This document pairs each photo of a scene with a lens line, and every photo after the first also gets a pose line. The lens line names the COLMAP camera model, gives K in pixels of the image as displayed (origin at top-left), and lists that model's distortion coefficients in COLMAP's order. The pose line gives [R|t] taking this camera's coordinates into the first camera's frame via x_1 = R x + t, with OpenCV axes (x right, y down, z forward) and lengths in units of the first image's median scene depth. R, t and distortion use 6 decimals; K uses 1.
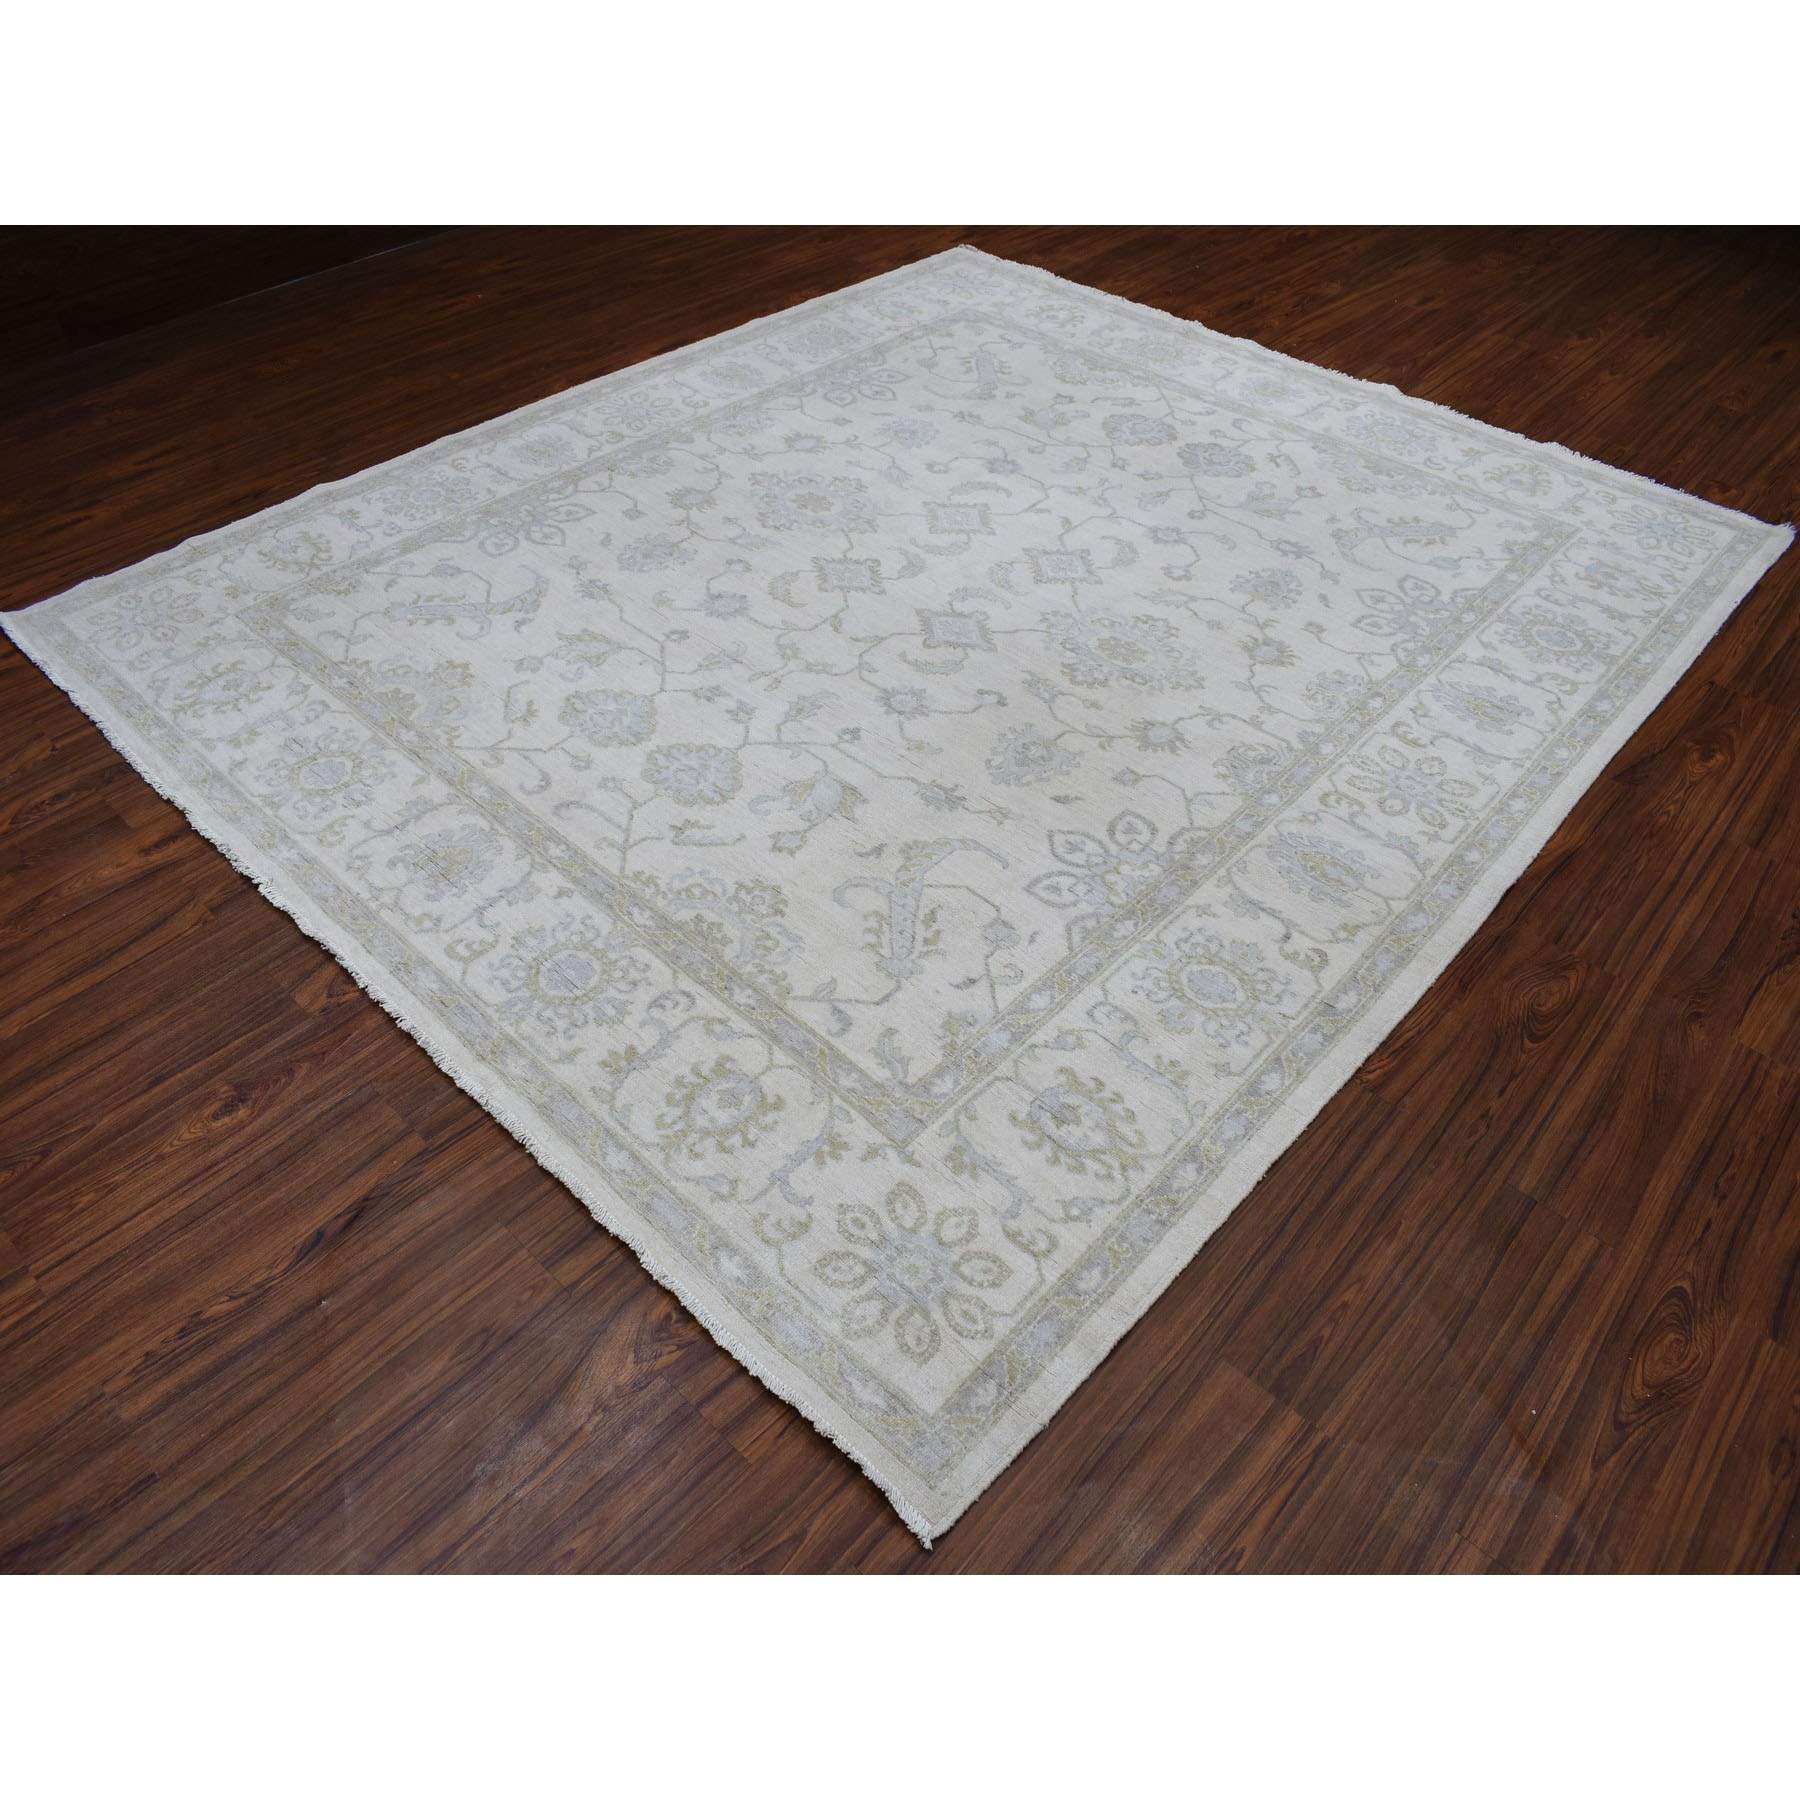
lens RADIAL K [[1251.3, 0, 930.7], [0, 1251.3, 904.3], [0, 0, 1]] dist [-0.088059, 0.022713]
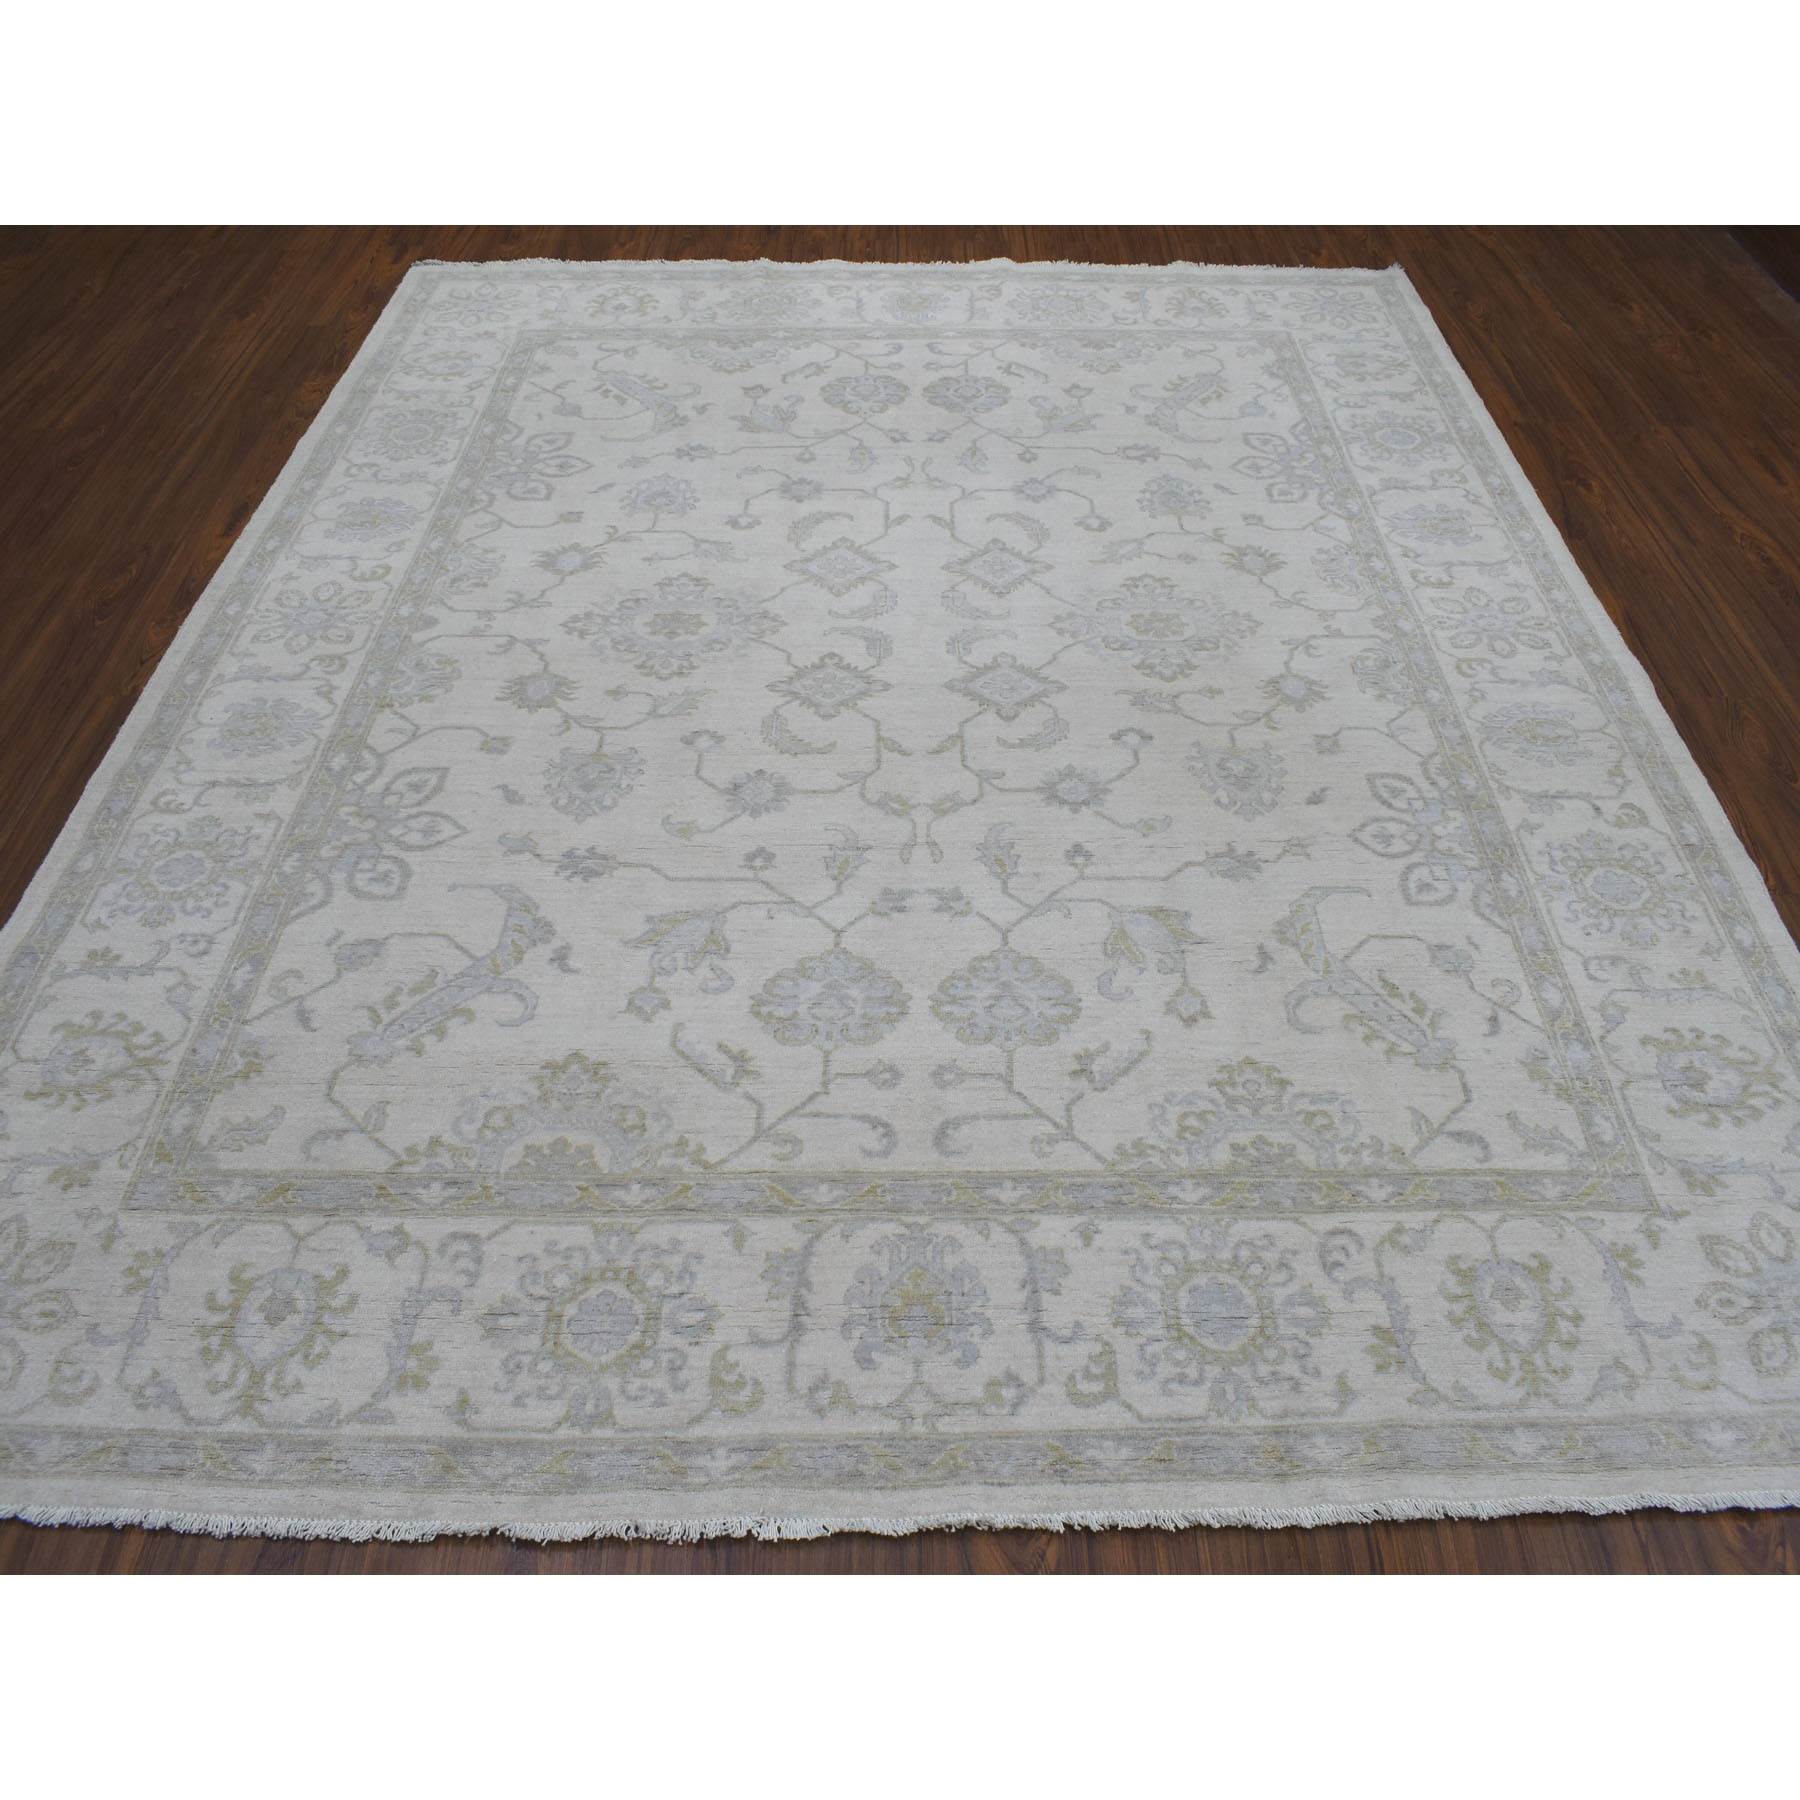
lens RADIAL K [[1251.3, 0, 930.7], [0, 1251.3, 904.3], [0, 0, 1]] dist [-0.088059, 0.022713]
pose [[0.741499, -0.518458, 0.425888, -0.480526], [0.486606, 0.852563, 0.190660, -0.299906], [-0.461945, 0.065865, 0.884459, 0.316950]]
